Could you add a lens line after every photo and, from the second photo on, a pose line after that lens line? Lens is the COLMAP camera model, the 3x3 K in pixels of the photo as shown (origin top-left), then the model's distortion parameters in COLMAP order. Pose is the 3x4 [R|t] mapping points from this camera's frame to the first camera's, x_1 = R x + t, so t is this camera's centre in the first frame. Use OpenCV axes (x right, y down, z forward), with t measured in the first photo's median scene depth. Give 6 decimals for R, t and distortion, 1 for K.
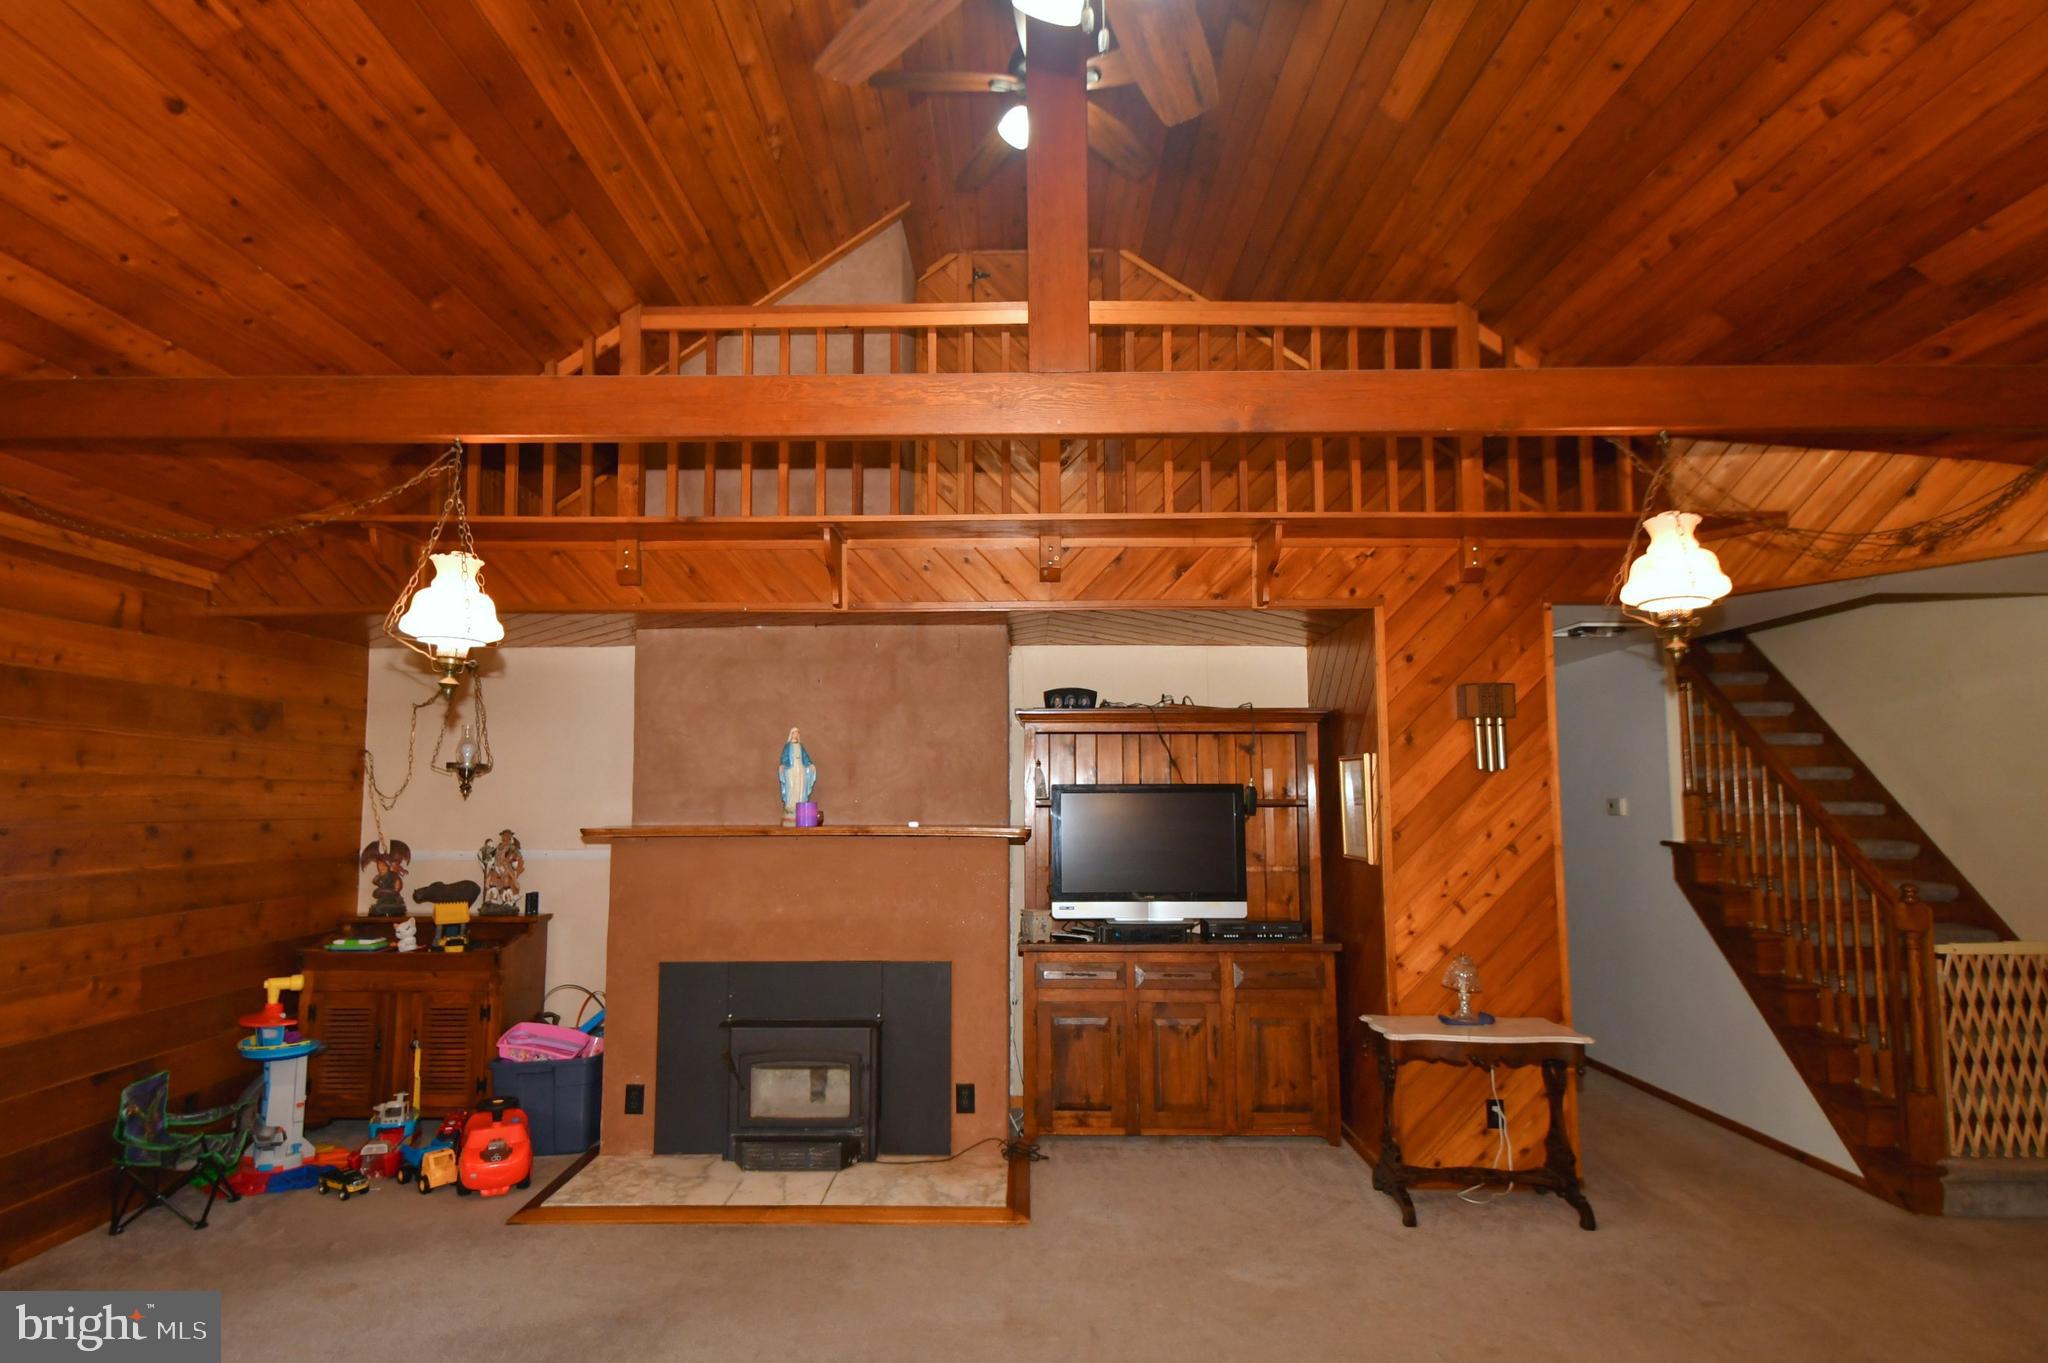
lens RADIAL K [[1082.8, 0, 1005.0], [0, 1082.8, 710.0], [0, 0, 1]] dist [0.012894, -0.007595]
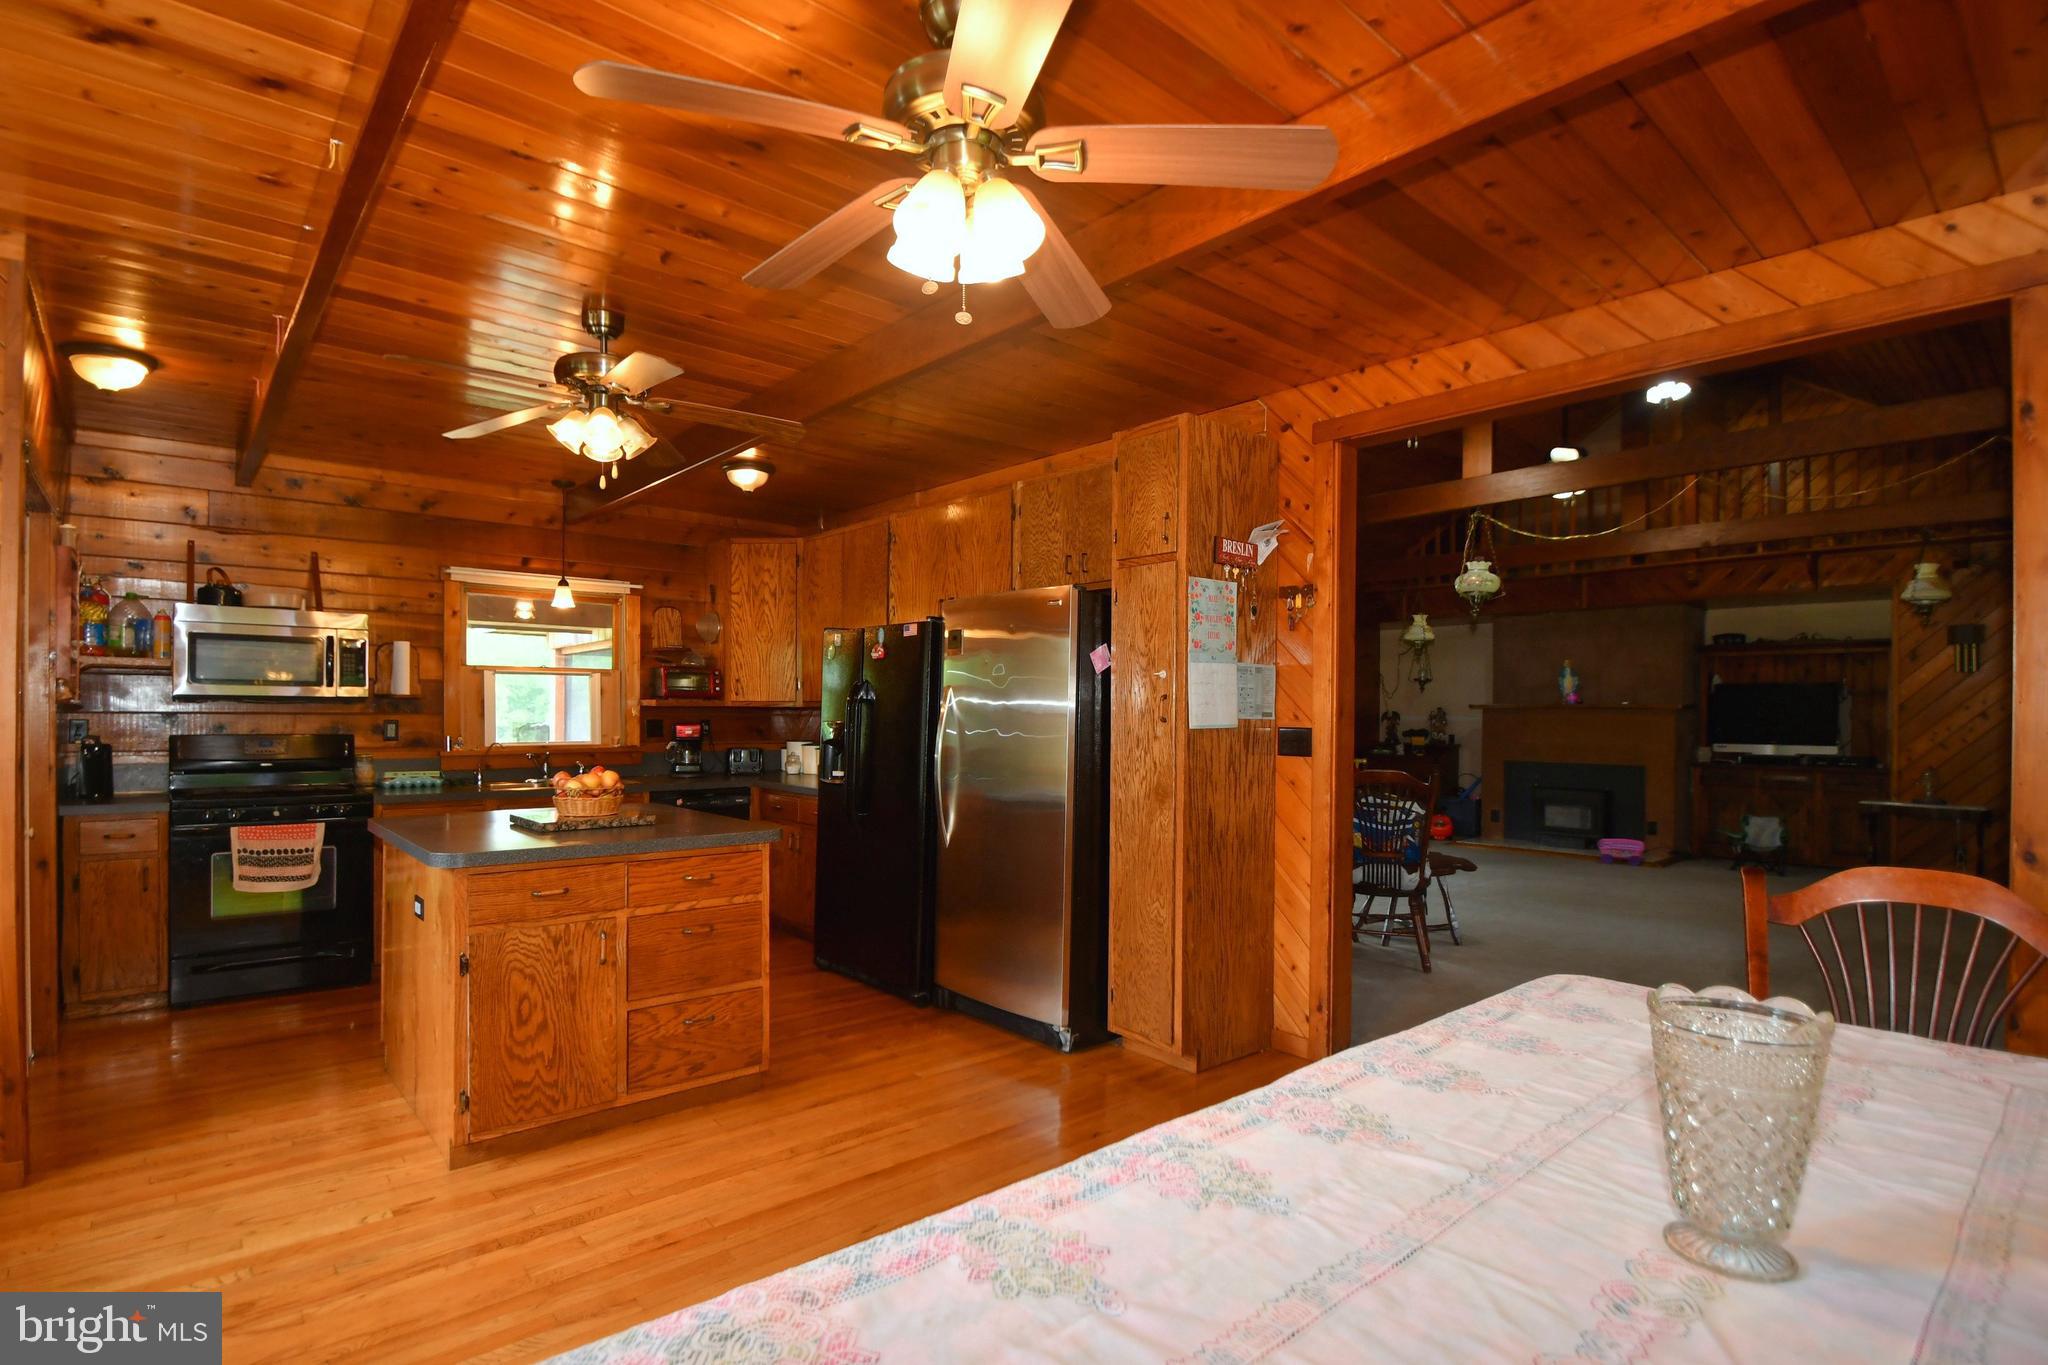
lens RADIAL K [[982.4, 0, 1014.1], [0, 982.4, 722.6], [0, 0, 1]] dist [-0.003537, -0.001062]
pose [[0.667312, 0.016091, -0.744604, 0.576952], [0.053027, 0.996203, 0.069051, -0.057028], [0.742888, -0.085563, 0.663925, -1.246999]]
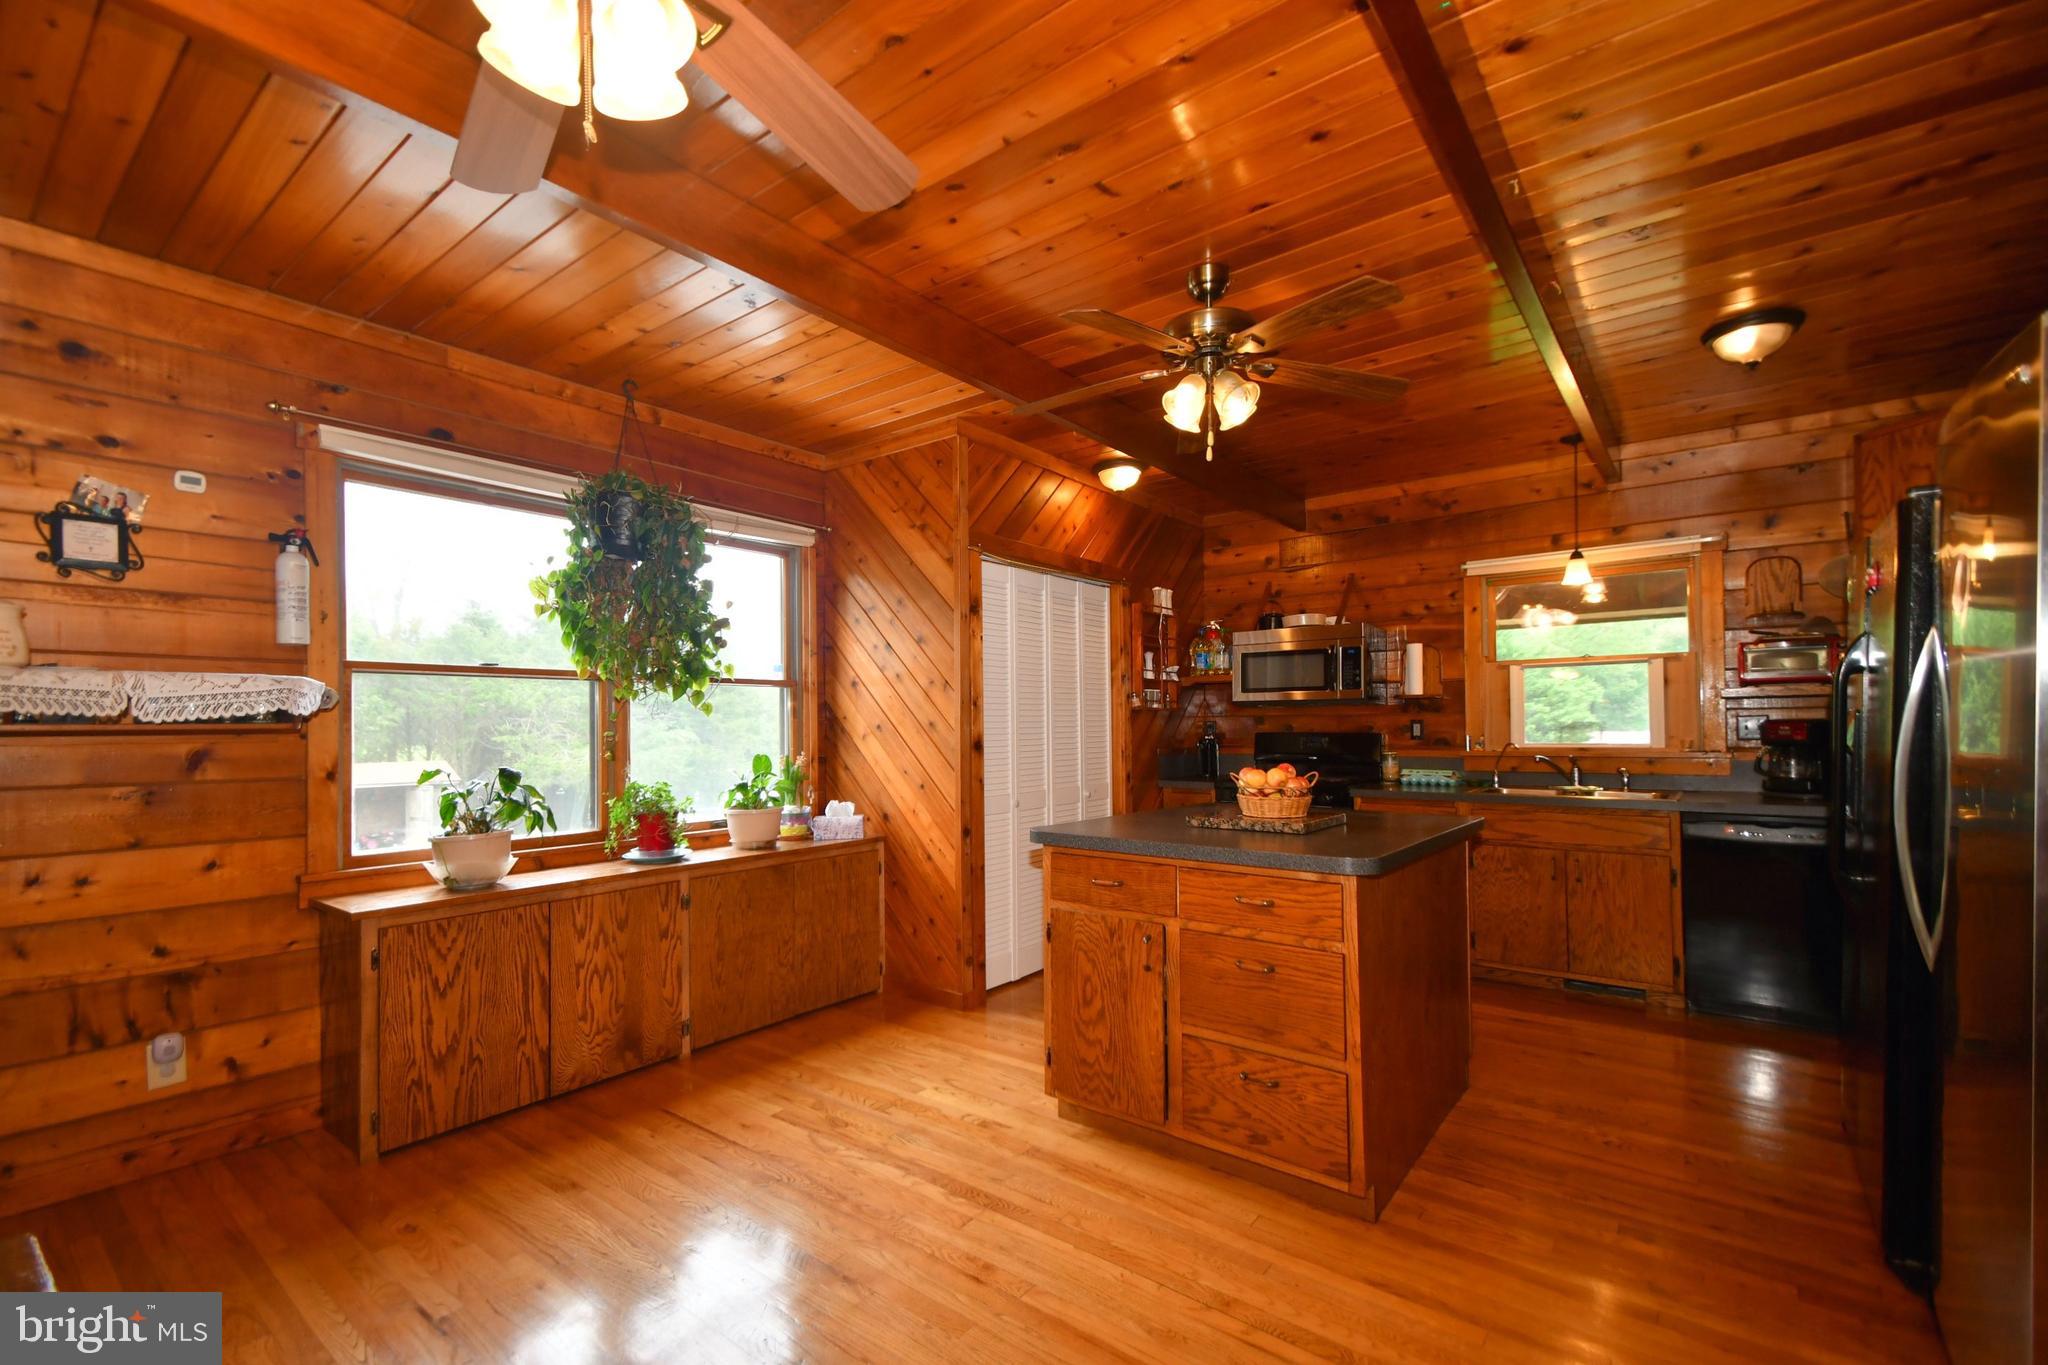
lens RADIAL K [[890.5, 0, 999.0], [0, 890.5, 707.3], [0, 0, 1]] dist [0.006795, -0.004640]
pose [[-0.615601, -0.006336, -0.788032, 0.411322], [0.077912, 0.994579, -0.068861, -0.000367], [0.784197, -0.103789, -0.611770, -0.769431]]
